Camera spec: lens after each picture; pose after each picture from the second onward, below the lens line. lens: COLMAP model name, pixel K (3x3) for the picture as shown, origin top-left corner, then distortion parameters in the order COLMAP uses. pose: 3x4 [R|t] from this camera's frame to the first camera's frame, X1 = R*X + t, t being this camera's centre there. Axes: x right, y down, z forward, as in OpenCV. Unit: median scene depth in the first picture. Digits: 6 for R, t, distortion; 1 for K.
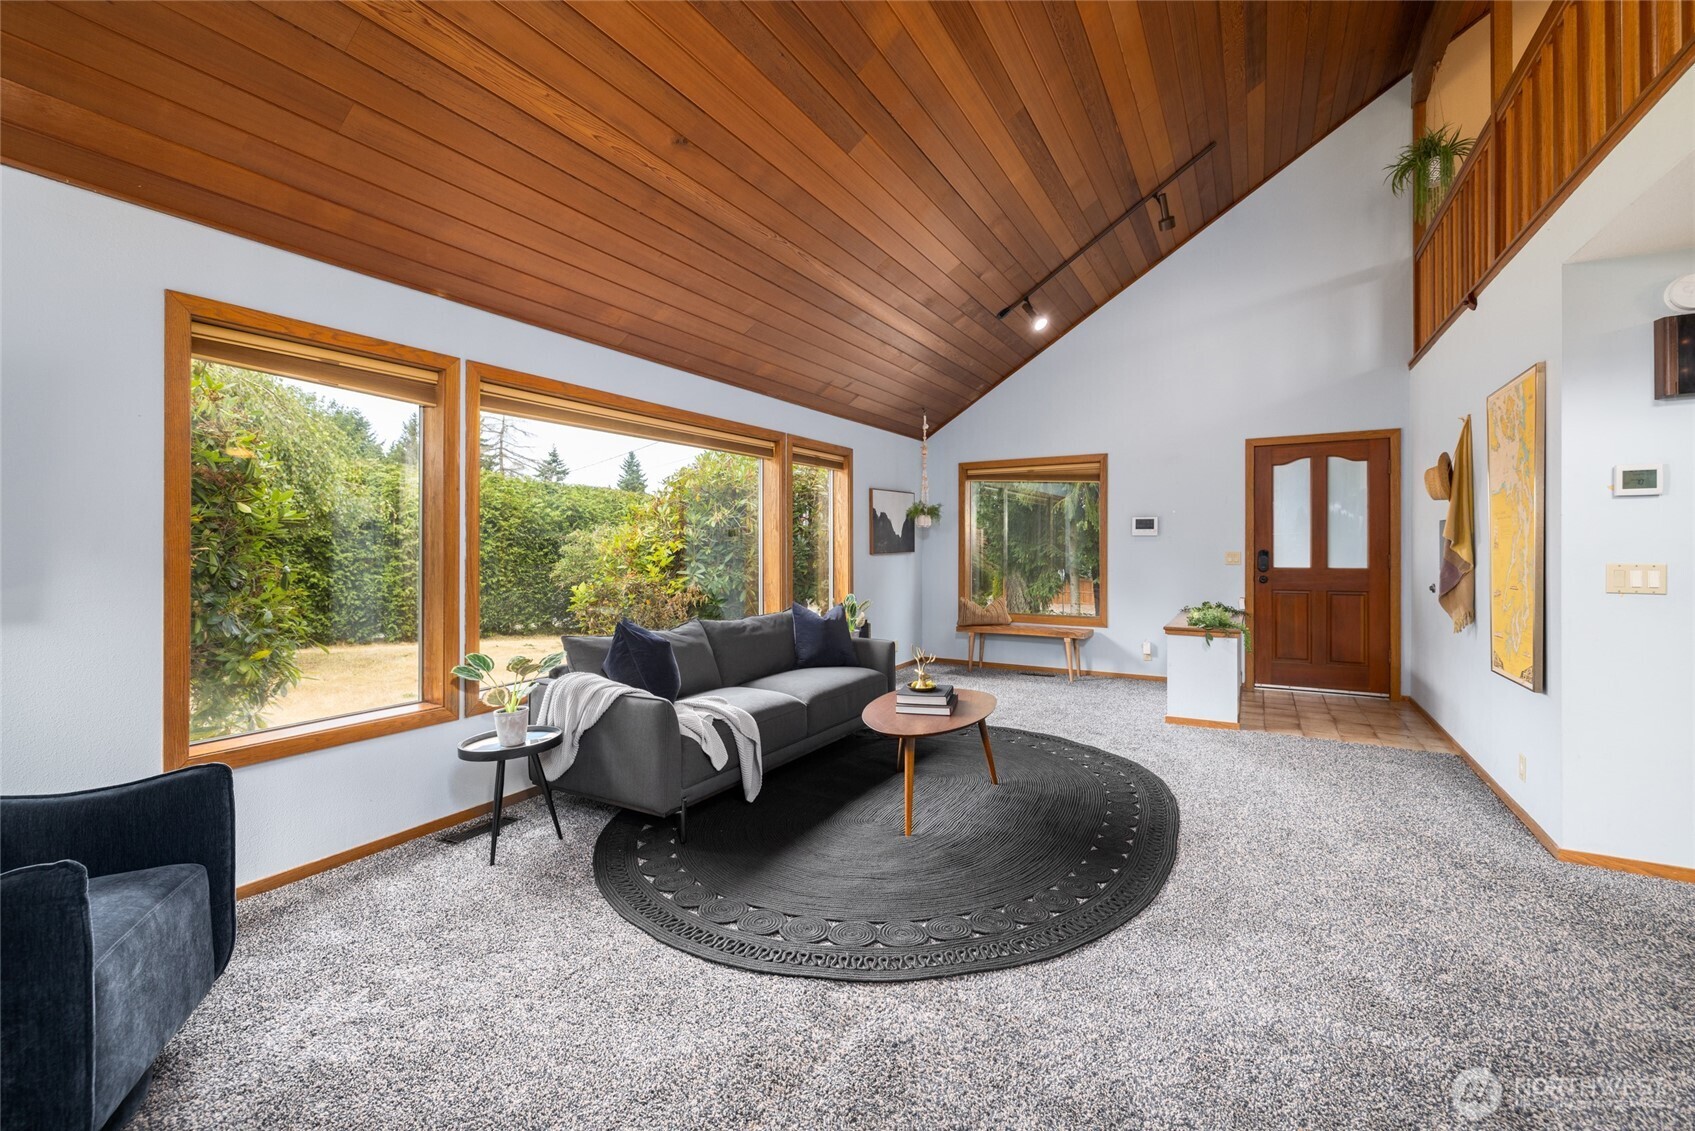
lens RADIAL K [[721.1, 0, 848.0], [0, 721.1, 543.7], [0, 0, 1]] dist [-0.002536, -0.000270]
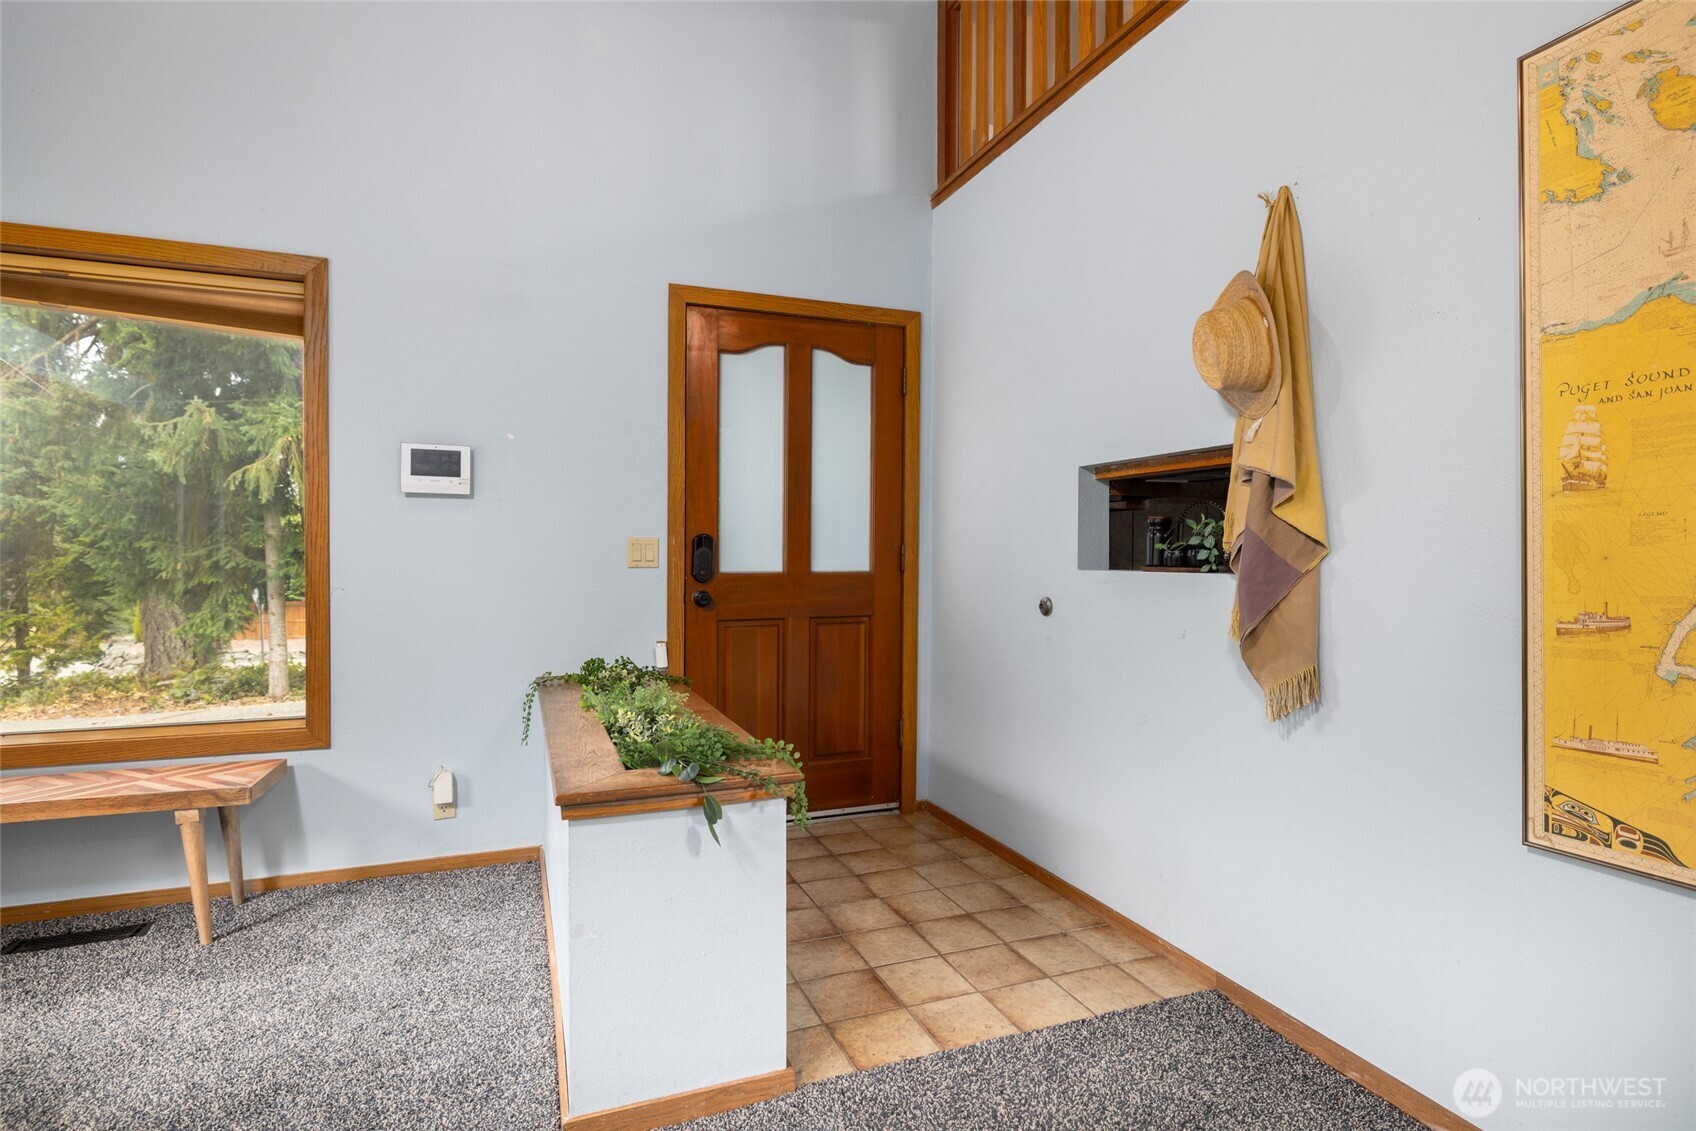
lens RADIAL K [[847.0, 0, 845.0], [0, 847.0, 573.3], [0, 0, 1]] dist [-0.000948, -0.000137]
pose [[0.632670, -0.012605, 0.774319, 0.217586], [-0.004513, 0.999791, 0.019963, 0.022702], [-0.774408, -0.016125, 0.632481, 0.593046]]
